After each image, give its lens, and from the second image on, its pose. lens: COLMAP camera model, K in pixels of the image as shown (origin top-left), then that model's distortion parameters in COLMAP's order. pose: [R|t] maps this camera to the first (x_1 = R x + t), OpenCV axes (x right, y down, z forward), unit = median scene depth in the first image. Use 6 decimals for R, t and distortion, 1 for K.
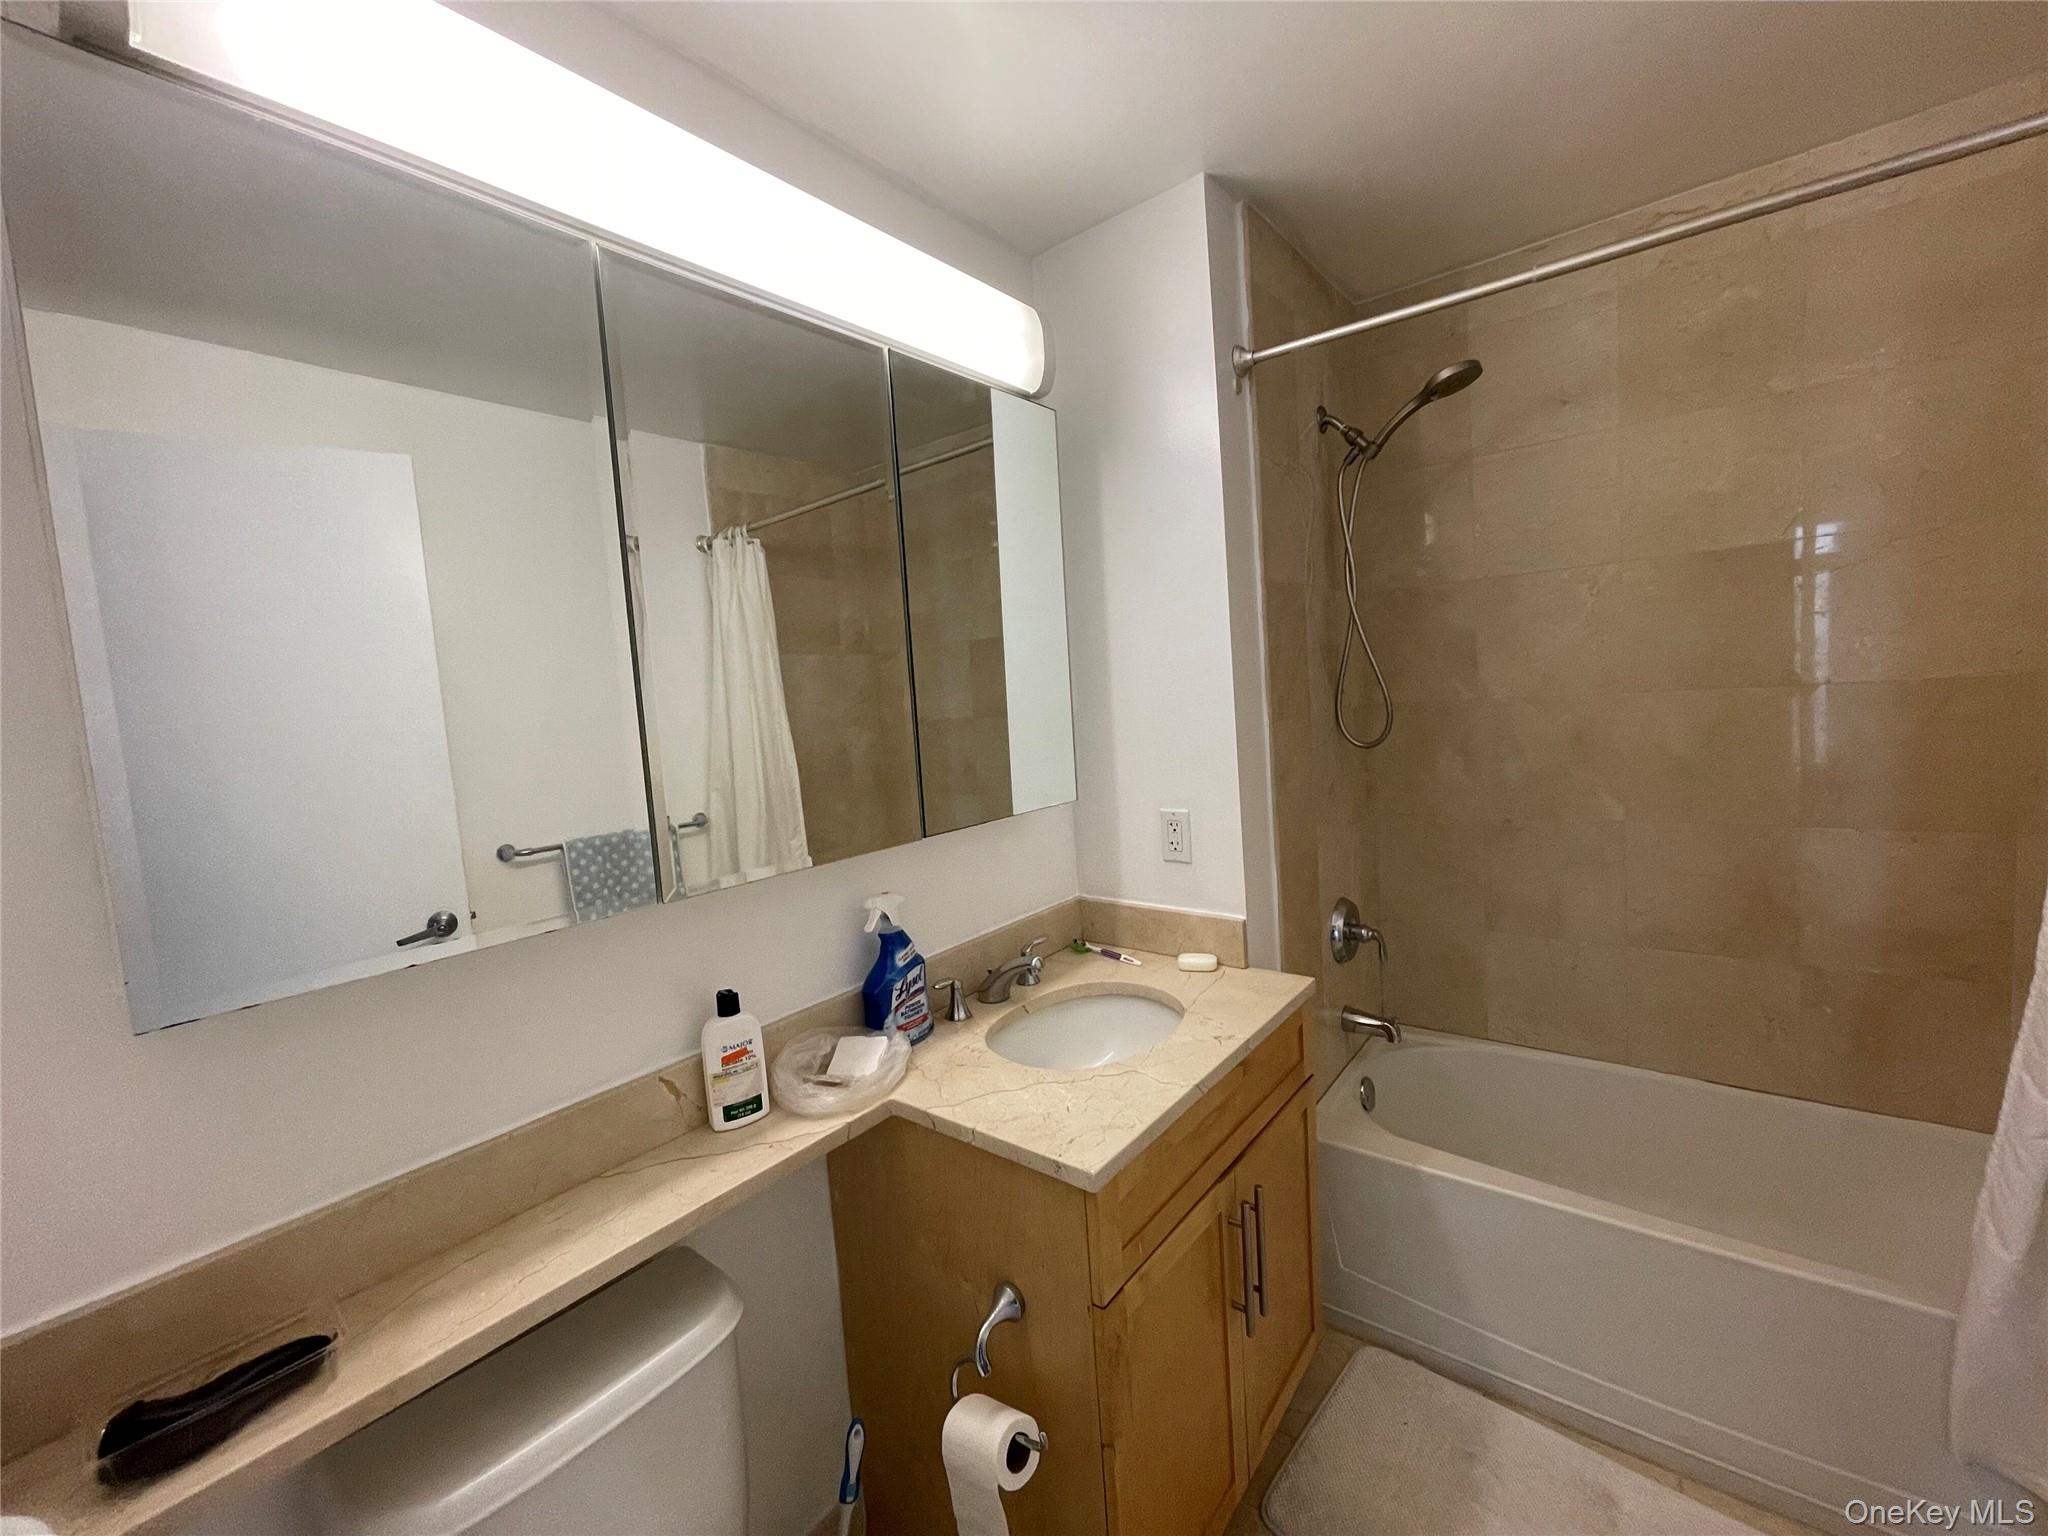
lens RADIAL K [[837.4, 0, 1022.7], [0, 837.4, 755.8], [0, 0, 1]] dist [-0.000422, 0.000433]
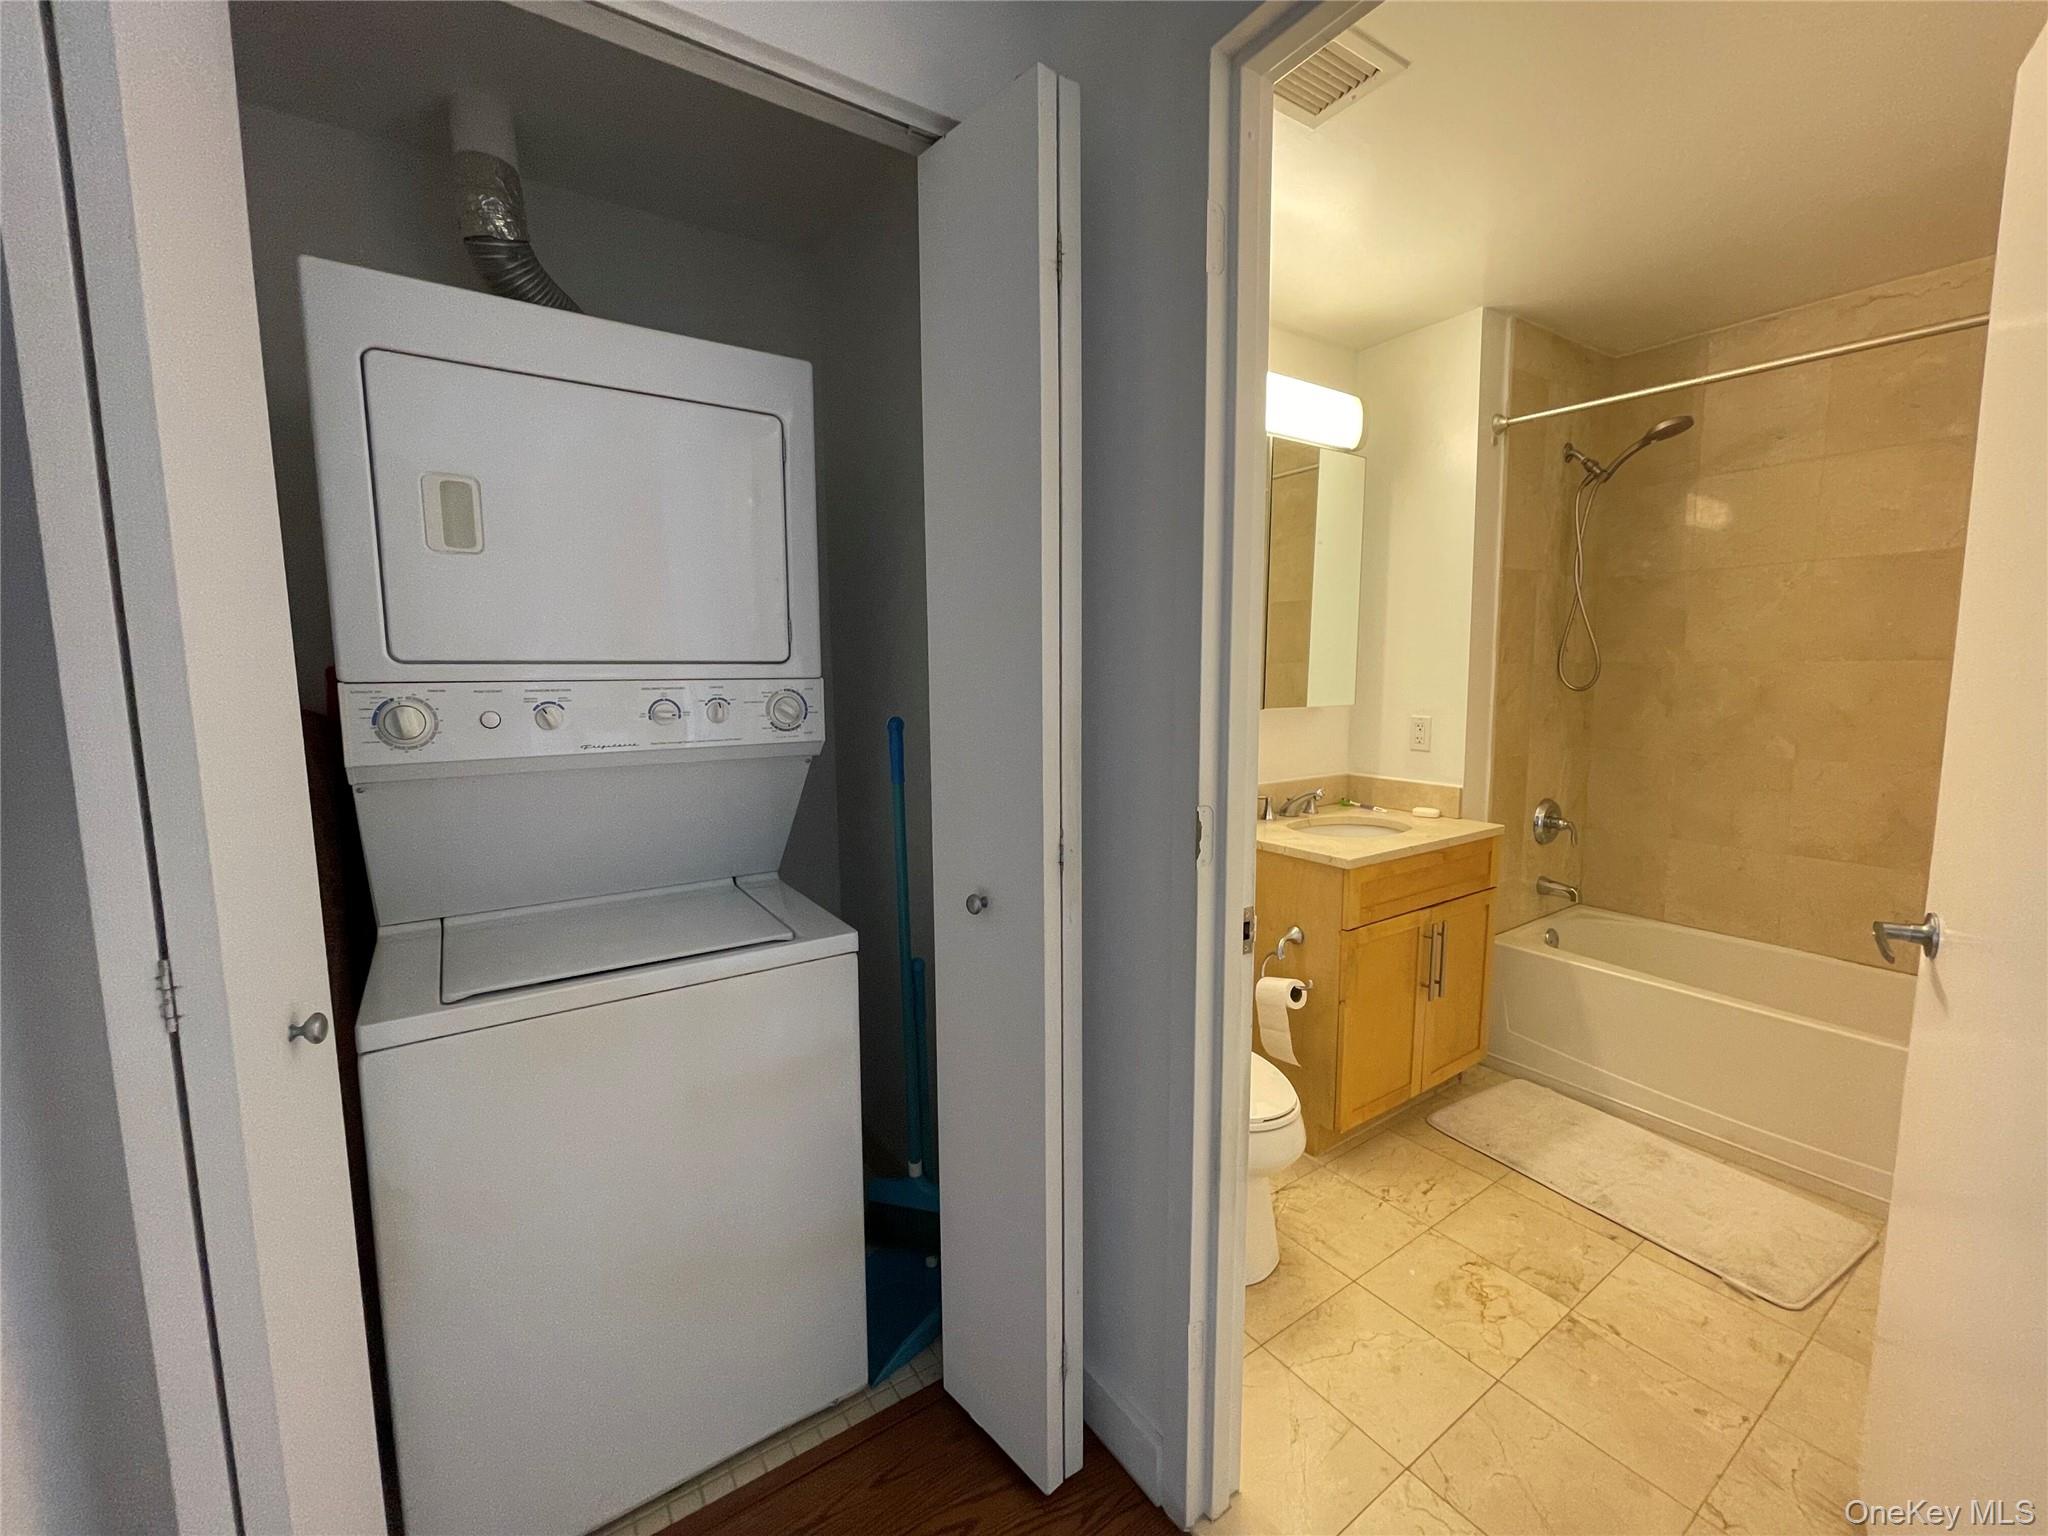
lens RADIAL K [[837.4, 0, 1022.7], [0, 837.4, 755.8], [0, 0, 1]] dist [-0.000422, 0.000433]
pose [[0.952230, 0.096346, -0.289785, -0.063068], [-0.084311, 0.994988, 0.053763, 0.116882], [0.293513, -0.026763, 0.955581, -0.692761]]
